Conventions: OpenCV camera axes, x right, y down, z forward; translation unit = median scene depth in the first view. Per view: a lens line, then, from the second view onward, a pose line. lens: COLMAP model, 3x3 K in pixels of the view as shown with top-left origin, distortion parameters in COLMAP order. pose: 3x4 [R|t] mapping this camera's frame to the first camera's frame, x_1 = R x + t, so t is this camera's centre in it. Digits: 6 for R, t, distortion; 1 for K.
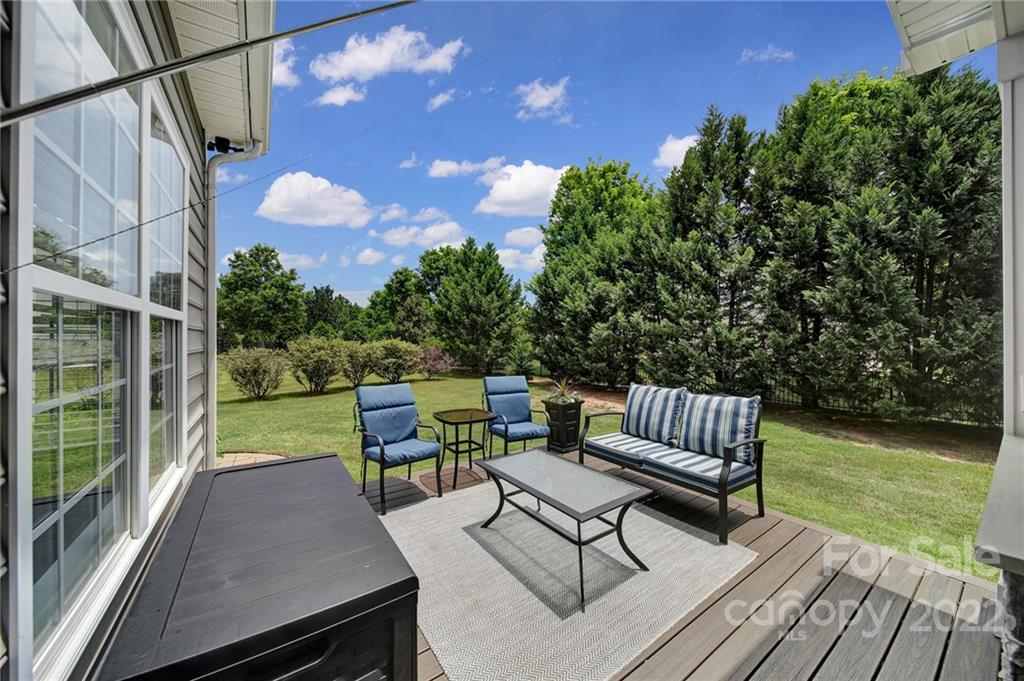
lens RADIAL K [[361.7, 0, 510.1], [0, 361.7, 337.9], [0, 0, 1]] dist [-0.000344, -0.000877]
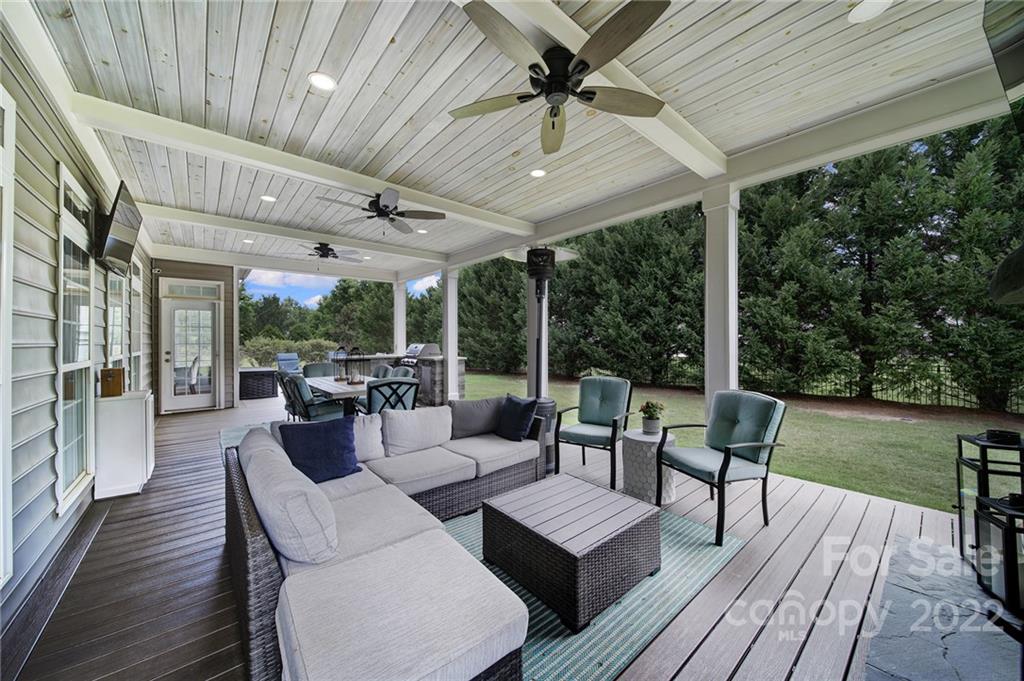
lens RADIAL K [[361.7, 0, 510.1], [0, 361.7, 339.5], [0, 0, 1]] dist [-0.000344, -0.000877]
pose [[0.994462, -0.002692, 0.105061, 0.114430], [0.002543, 0.999996, 0.001555, 0.001951], [-0.105065, -0.001279, 0.994465, -0.212797]]
